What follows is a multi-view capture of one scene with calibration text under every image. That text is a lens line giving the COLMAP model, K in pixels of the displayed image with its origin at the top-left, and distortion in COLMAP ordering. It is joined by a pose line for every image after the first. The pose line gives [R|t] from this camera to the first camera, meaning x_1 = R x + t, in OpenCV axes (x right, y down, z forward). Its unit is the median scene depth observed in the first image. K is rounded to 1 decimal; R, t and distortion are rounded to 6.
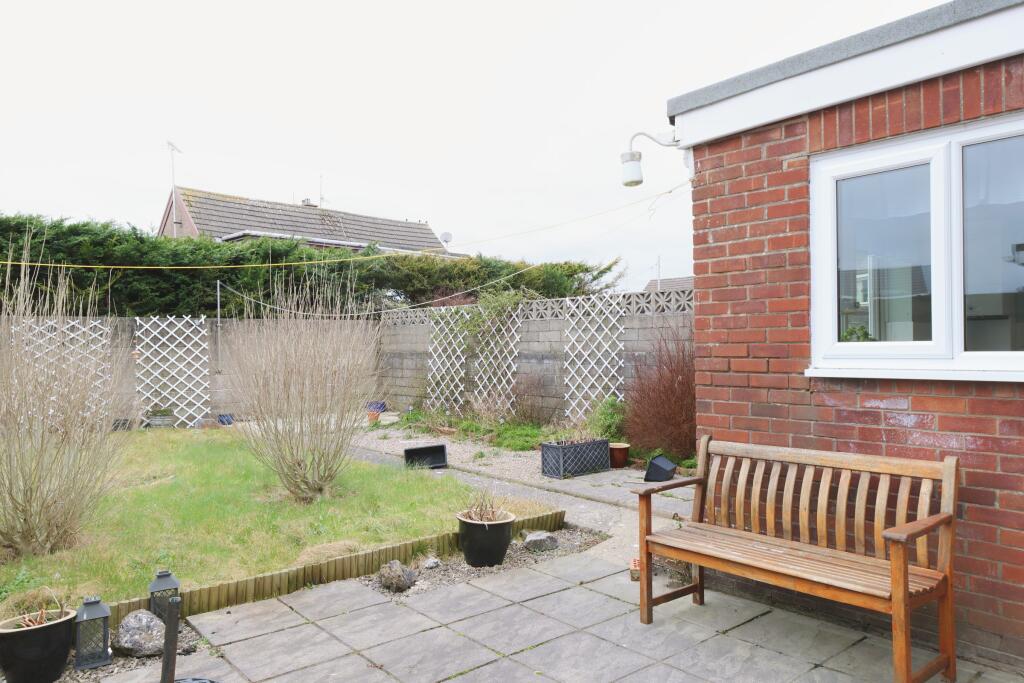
lens RADIAL K [[721.2, 0, 510.3], [0, 721.2, 344.7], [0, 0, 1]] dist [0.017364, -0.004695]
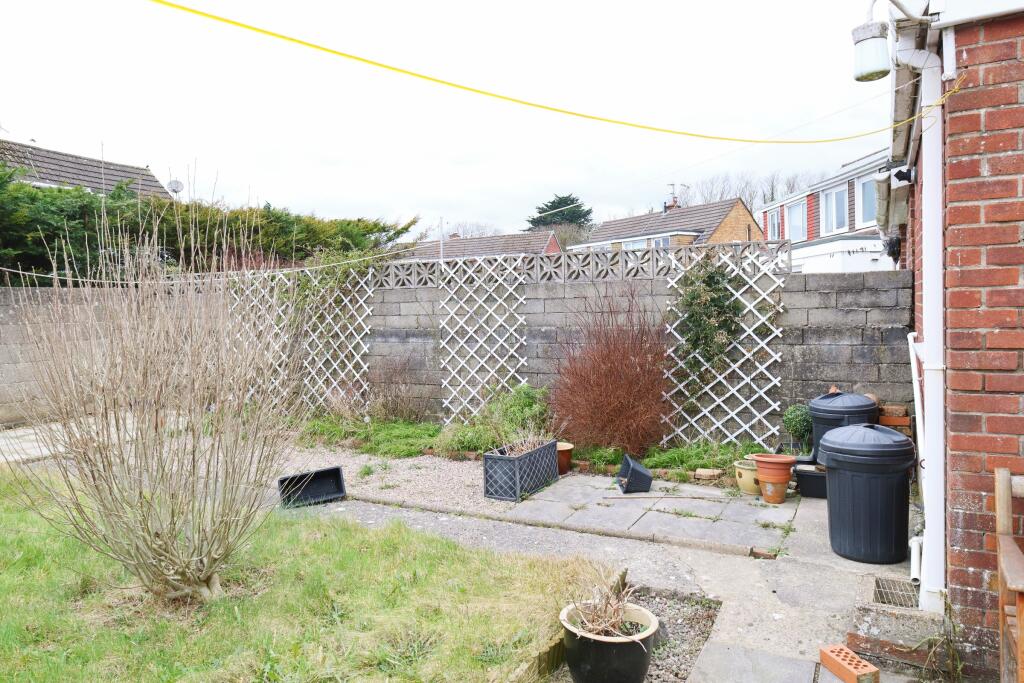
lens RADIAL K [[721.2, 0, 513.9], [0, 721.2, 338.8], [0, 0, 1]] dist [0.017364, -0.004695]
pose [[0.924591, -0.029203, 0.379840, -0.165544], [0.013863, 0.998976, 0.043061, -0.012081], [-0.380708, -0.034548, 0.924050, 0.240508]]
